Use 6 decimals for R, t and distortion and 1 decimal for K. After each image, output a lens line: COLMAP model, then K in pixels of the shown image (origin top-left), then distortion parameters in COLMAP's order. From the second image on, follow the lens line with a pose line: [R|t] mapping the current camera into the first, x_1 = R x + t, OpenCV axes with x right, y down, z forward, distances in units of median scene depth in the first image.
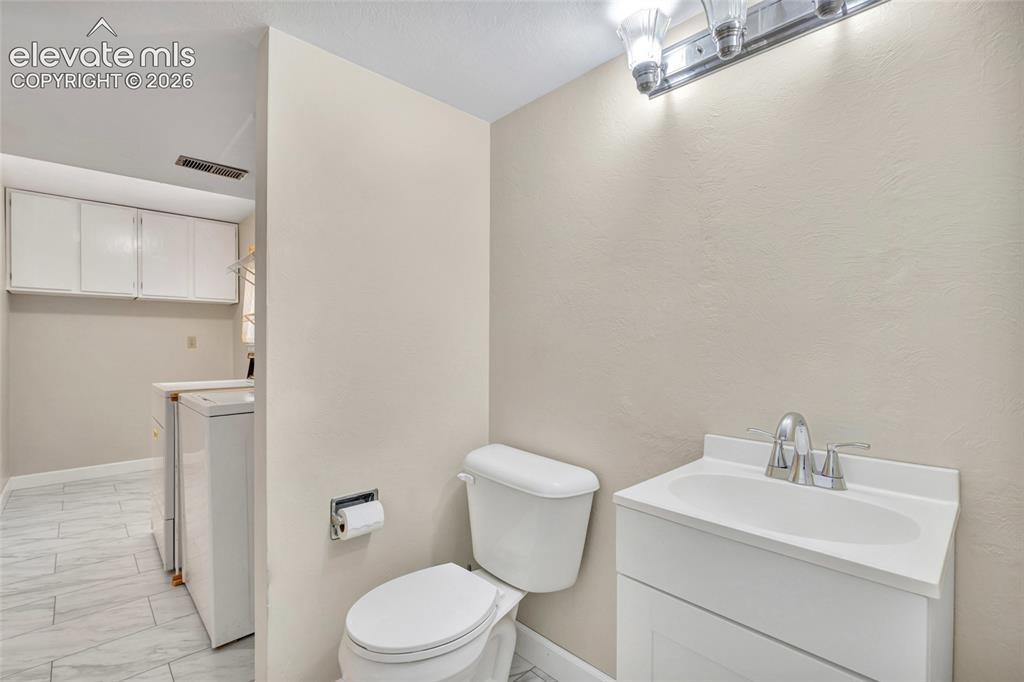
lens RADIAL K [[469.1, 0, 507.8], [0, 469.1, 341.4], [0, 0, 1]] dist [0.009894, -0.001029]
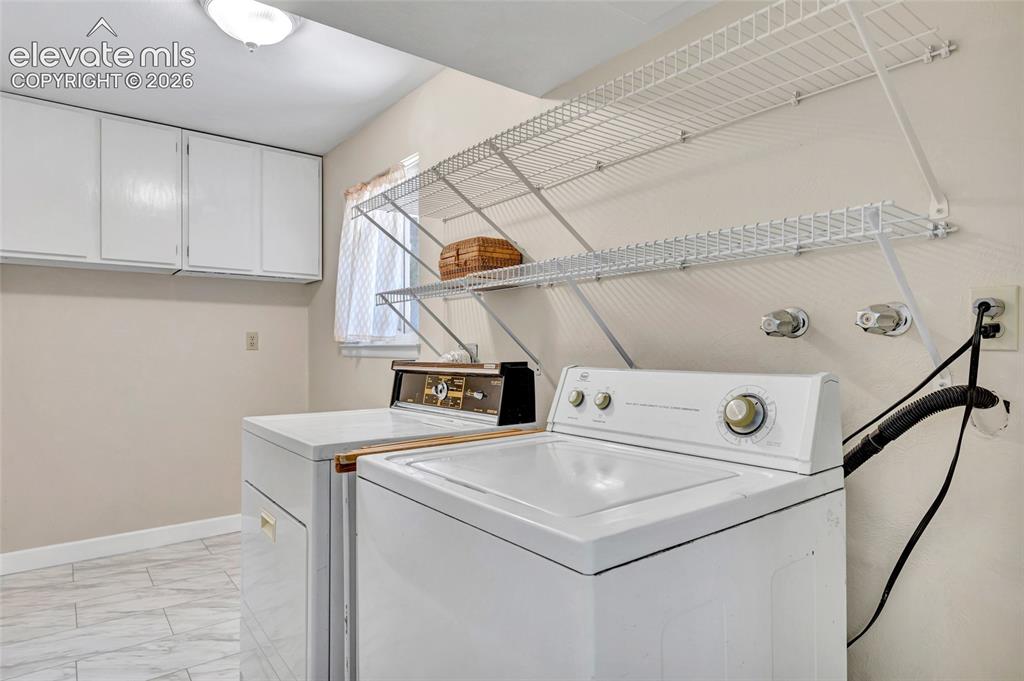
lens RADIAL K [[587.3, 0, 514.9], [0, 587.3, 342.0], [0, 0, 1]] dist [0.002204, 0.001885]
pose [[0.996623, 0.005718, -0.081910, -0.292091], [-0.005893, 0.999981, -0.001892, 0.002543], [0.081898, 0.002369, 0.996638, 0.269415]]
